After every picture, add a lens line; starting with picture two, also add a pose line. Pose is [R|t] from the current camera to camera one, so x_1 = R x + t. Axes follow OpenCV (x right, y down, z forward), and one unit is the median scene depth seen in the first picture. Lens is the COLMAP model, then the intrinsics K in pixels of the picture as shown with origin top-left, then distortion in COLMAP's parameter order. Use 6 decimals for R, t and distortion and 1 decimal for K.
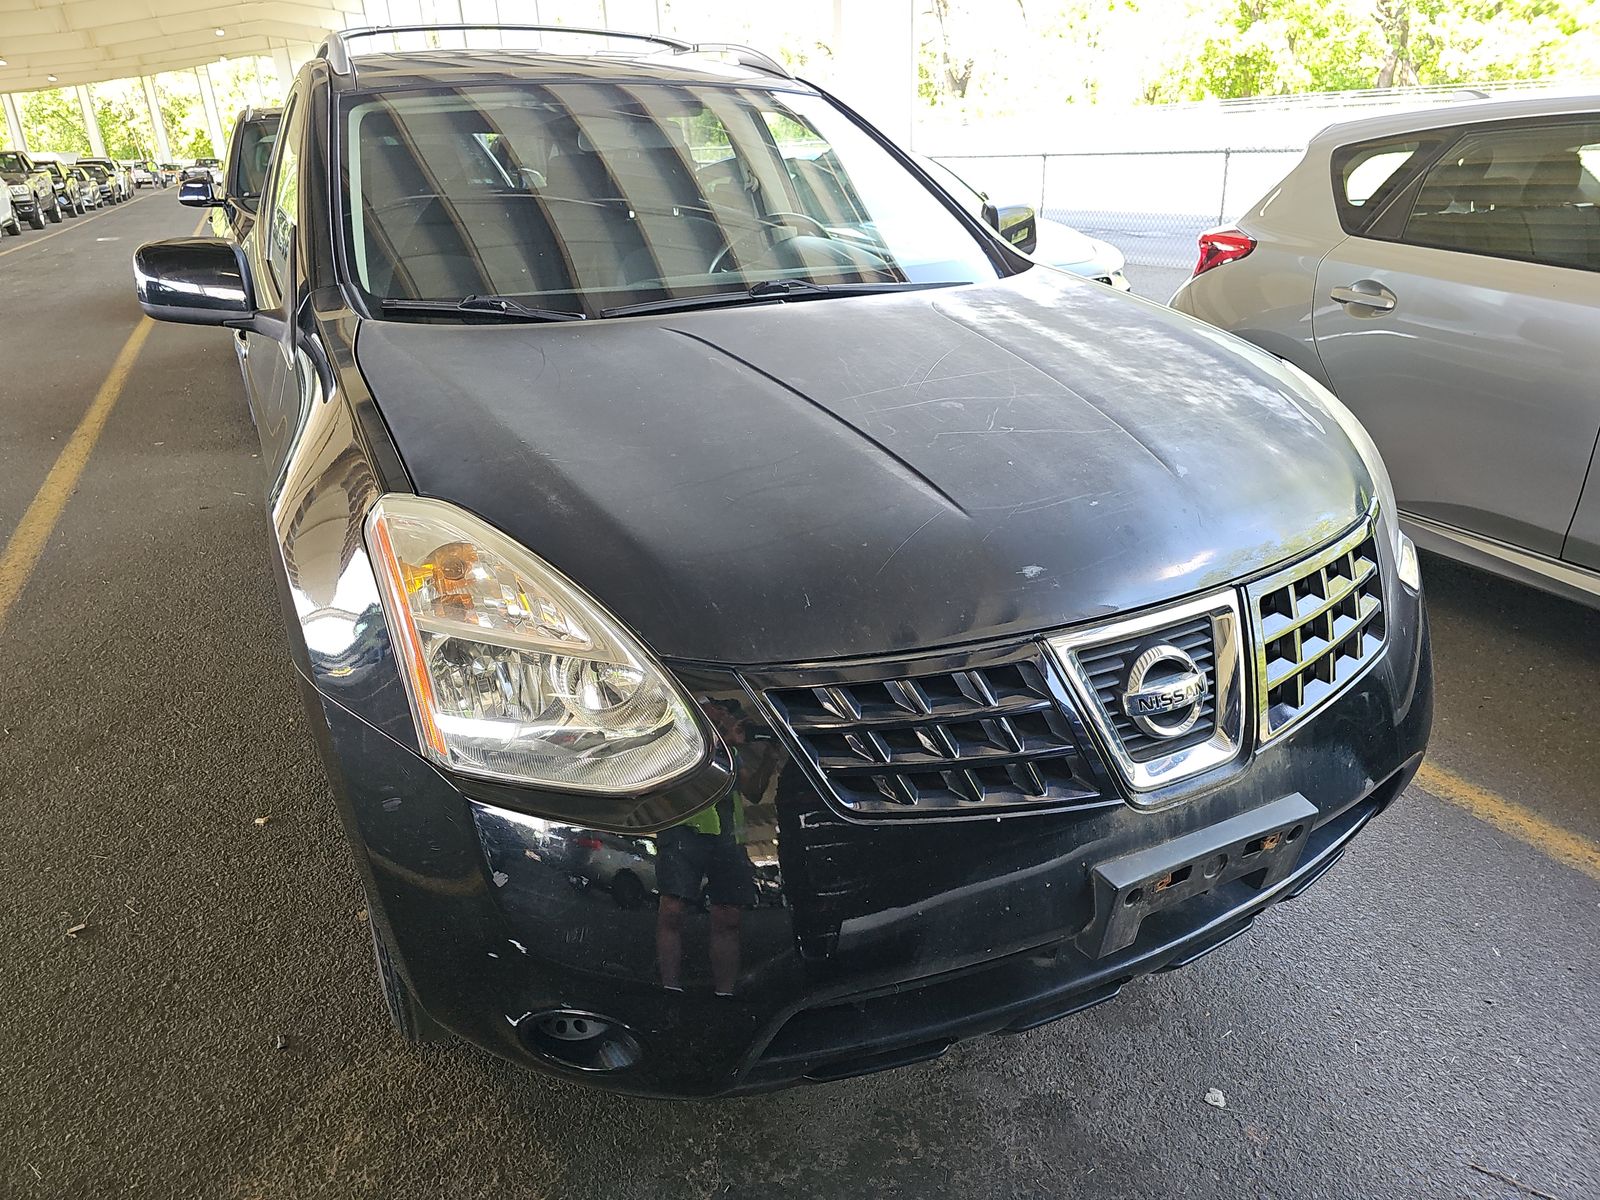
lens RADIAL K [[1077.0, 0, 802.0], [0, 1077.0, 603.1], [0, 0, 1]] dist [0.034254, -0.033501]
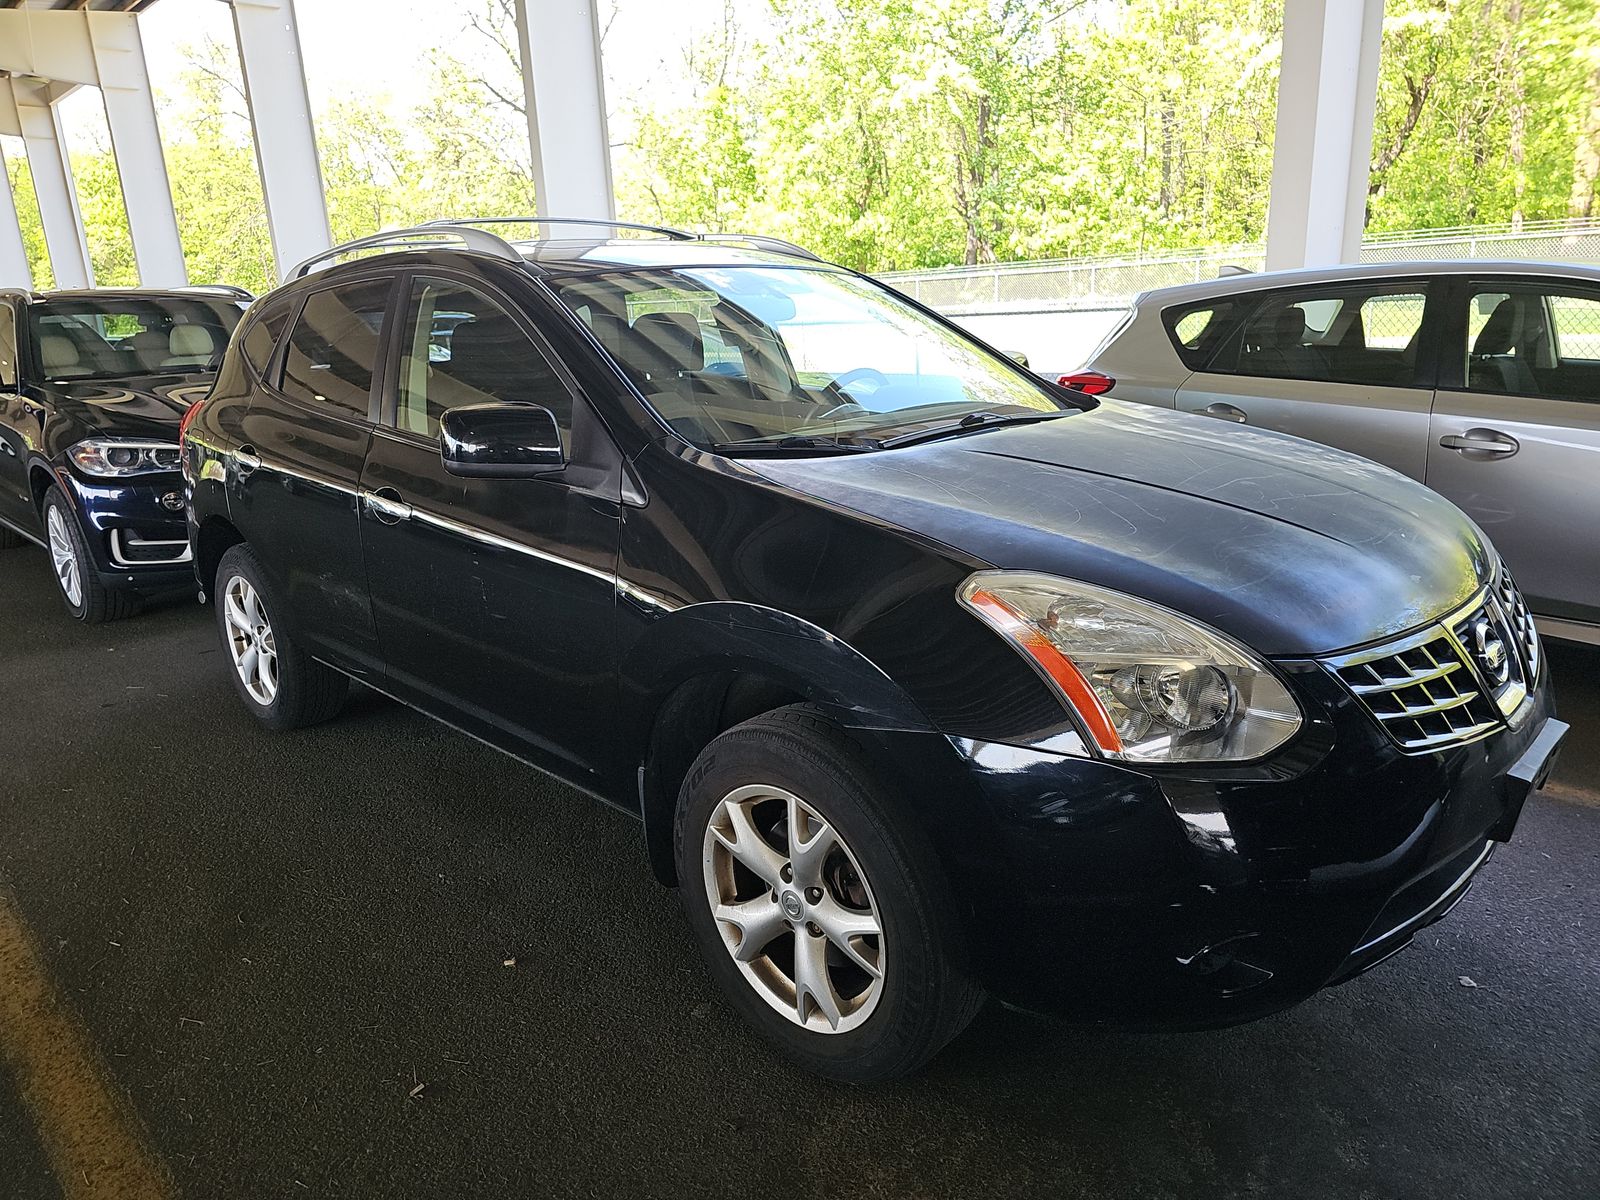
lens RADIAL K [[1068.5, 0, 801.9], [0, 1068.5, 596.2], [0, 0, 1]] dist [0.022155, 0.000469]
pose [[0.951246, -0.099007, 0.292111, -0.332306], [0.140354, 0.982290, -0.124121, 0.018944], [-0.274649, 0.159069, 0.948296, -0.047261]]
